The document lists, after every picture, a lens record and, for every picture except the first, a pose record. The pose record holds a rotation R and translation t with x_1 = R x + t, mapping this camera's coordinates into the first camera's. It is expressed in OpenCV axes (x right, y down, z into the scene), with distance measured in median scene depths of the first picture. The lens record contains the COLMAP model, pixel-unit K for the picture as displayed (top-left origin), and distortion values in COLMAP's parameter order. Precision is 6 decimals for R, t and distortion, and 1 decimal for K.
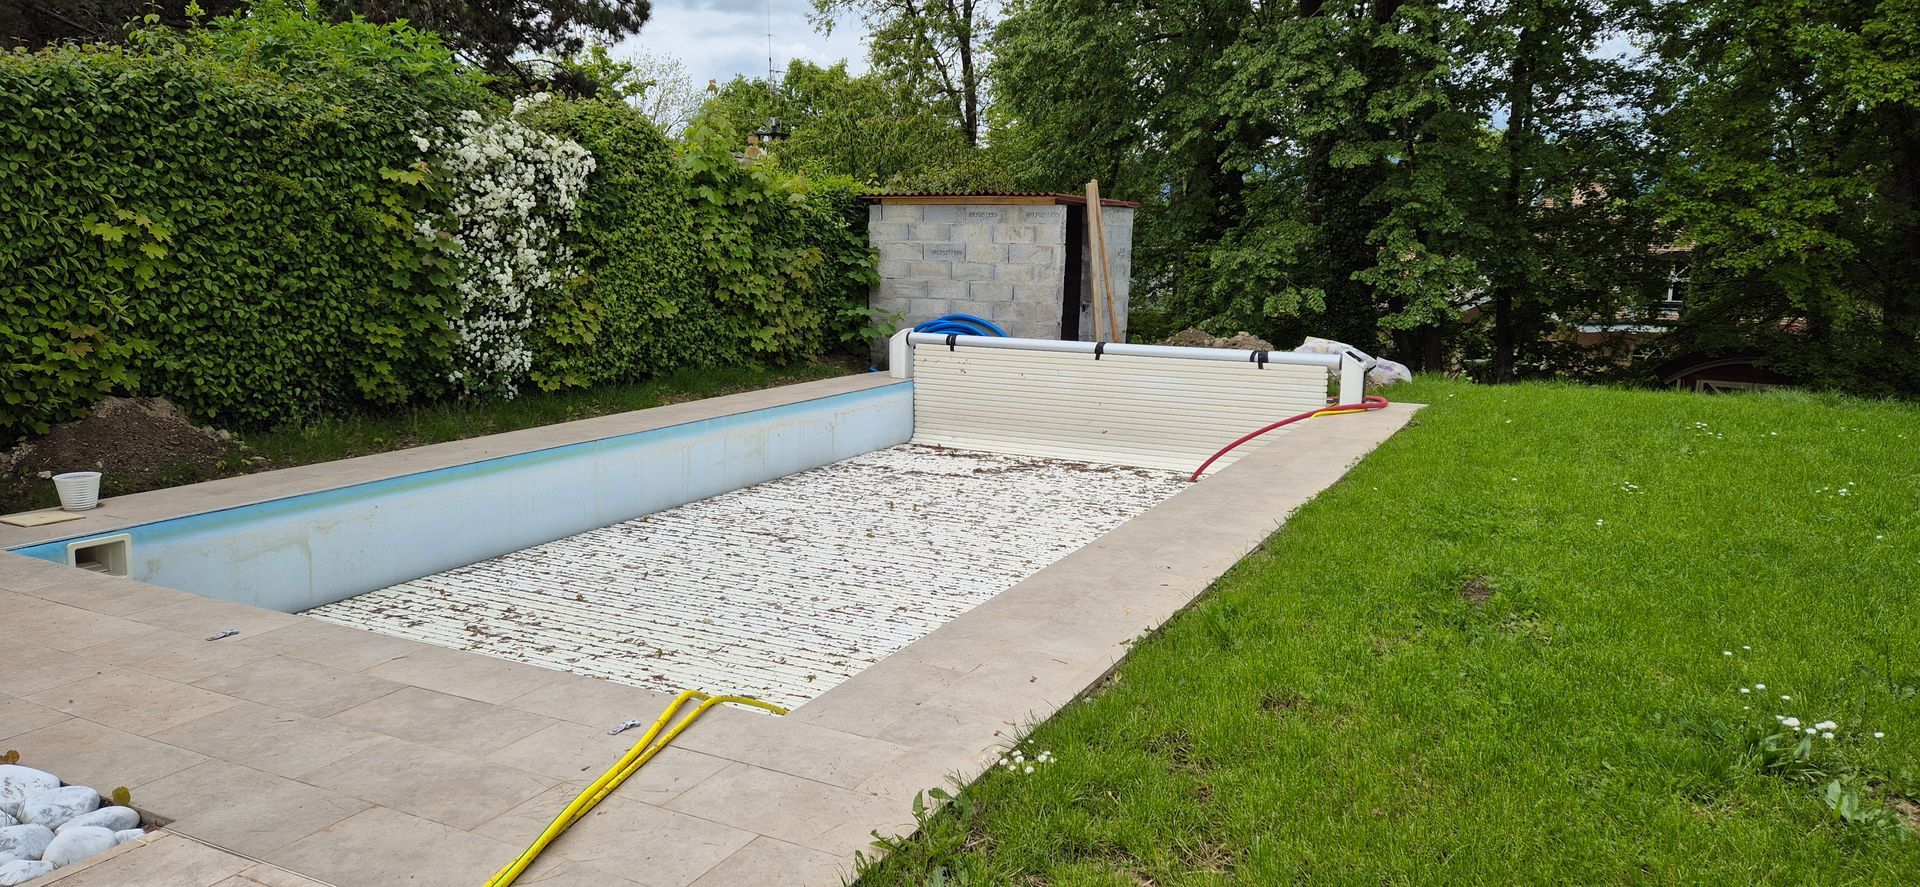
lens RADIAL K [[1287.3, 0, 974.1], [0, 1287.3, 441.3], [0, 0, 1]] dist [0.082274, -0.076920]
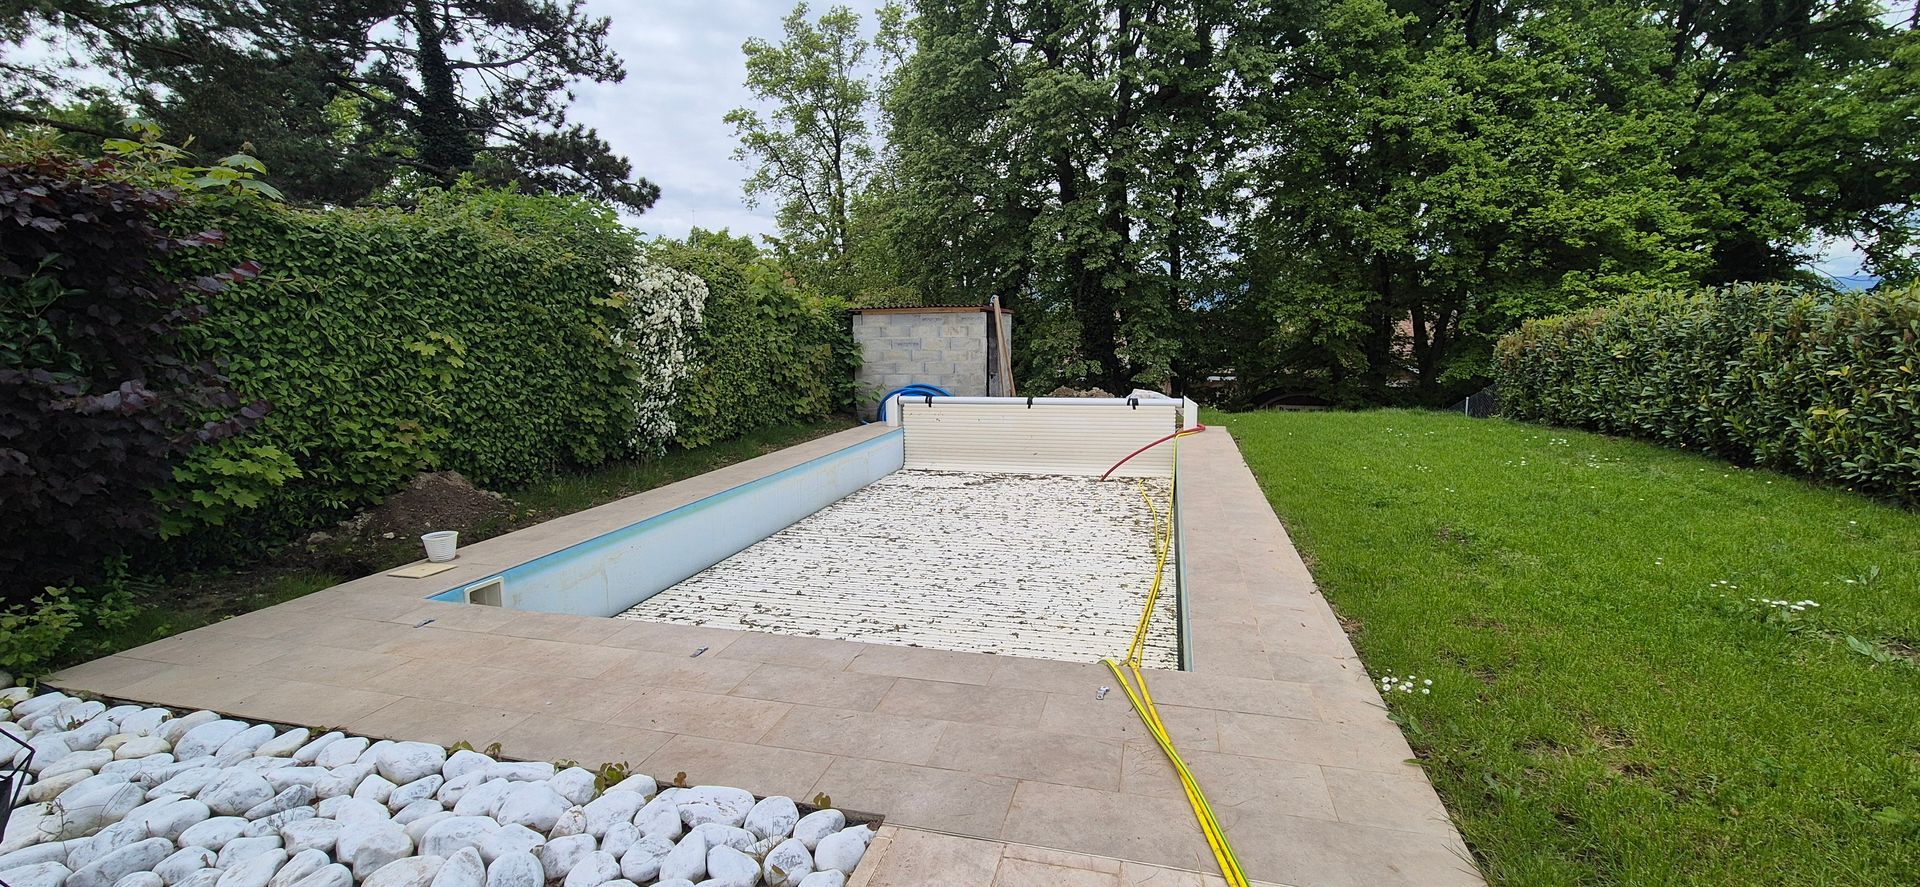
lens RADIAL K [[787.2, 0, 954.8], [0, 787.2, 448.8], [0, 0, 1]] dist [-0.010727, -0.000028]
pose [[0.976172, -0.058626, 0.208930, -0.245404], [0.061440, 0.998086, -0.006999, -0.016077], [-0.208119, 0.019669, 0.977906, 0.095043]]
